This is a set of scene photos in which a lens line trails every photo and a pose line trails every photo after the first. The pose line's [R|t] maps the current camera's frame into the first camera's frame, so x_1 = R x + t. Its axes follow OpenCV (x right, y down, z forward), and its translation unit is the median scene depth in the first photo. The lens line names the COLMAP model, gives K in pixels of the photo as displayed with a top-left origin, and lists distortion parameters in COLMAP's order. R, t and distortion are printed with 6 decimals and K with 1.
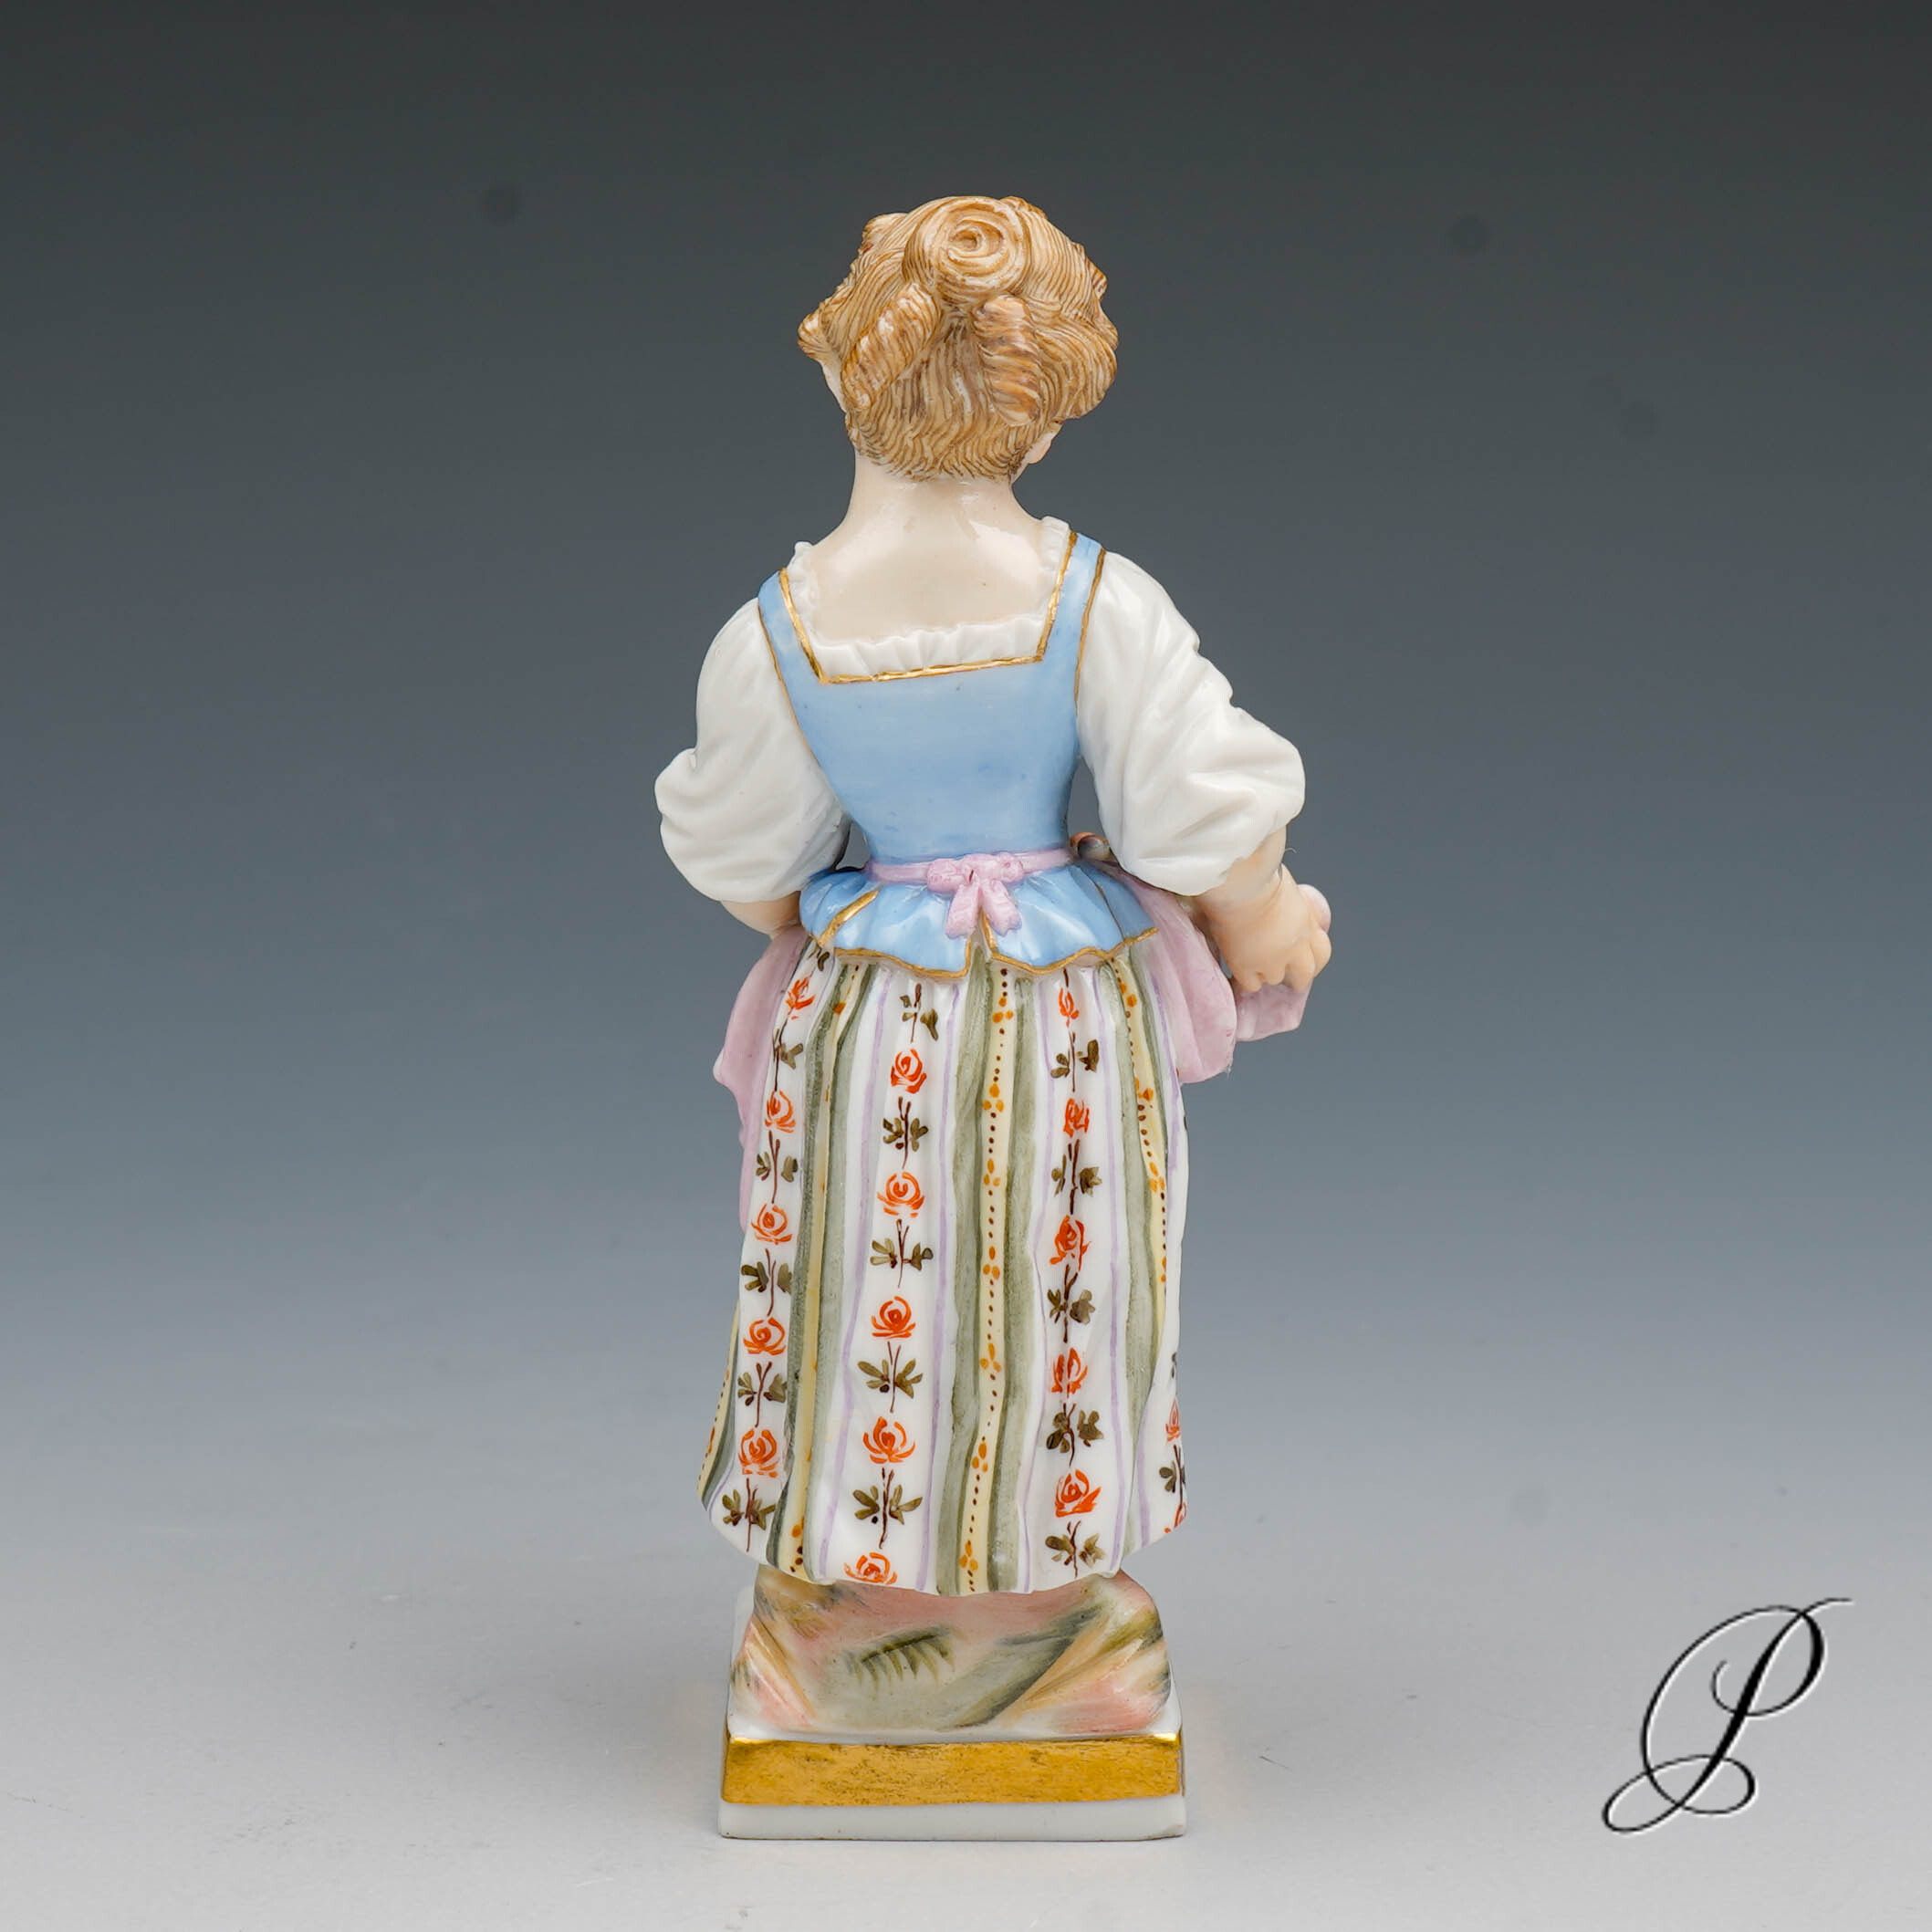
lens RADIAL K [[4490.0, 0, 971.0], [0, 4490.0, 722.0], [0, 0, 1]] dist [0.008254, -0.596922]
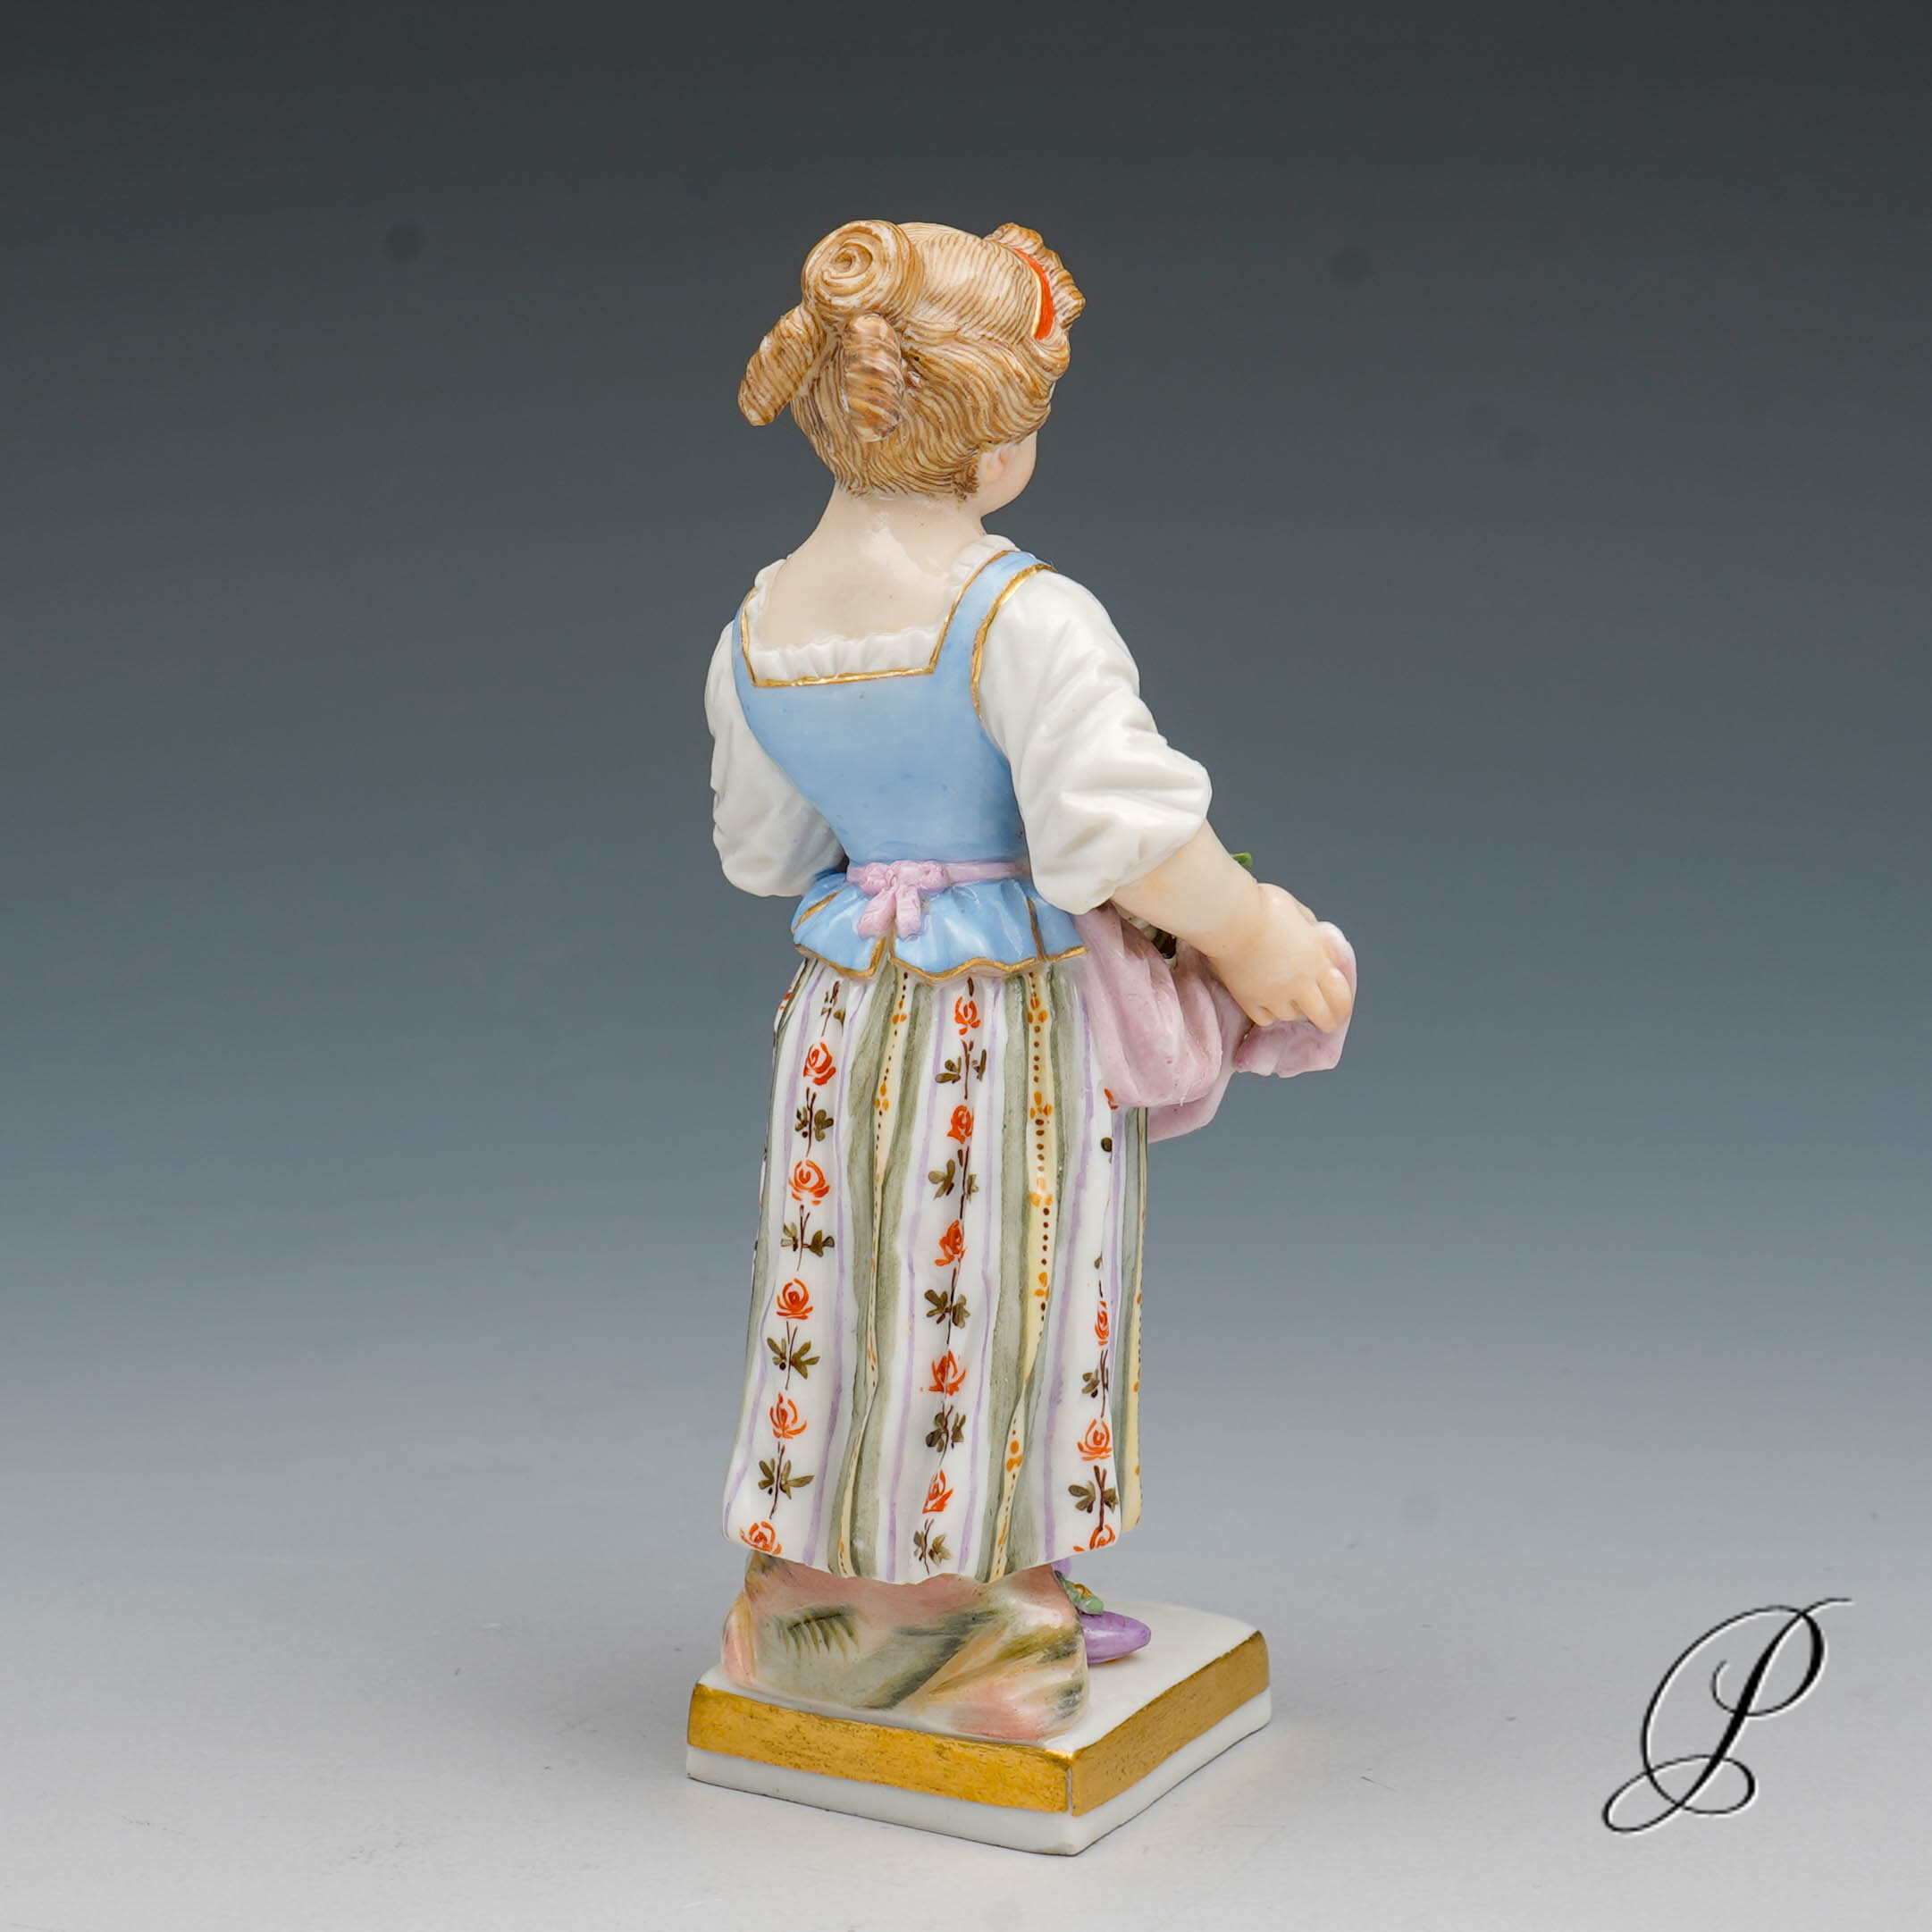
lens RADIAL K [[4490.0, 0, 971.0], [0, 4490.0, 722.0], [0, 0, 1]] dist [0.008254, -0.596922]
pose [[0.852949, 0.049118, -0.519678, 0.550597], [-0.057037, 0.998372, 0.000748, -0.003772], [0.518869, 0.029003, 0.854362, 0.129521]]
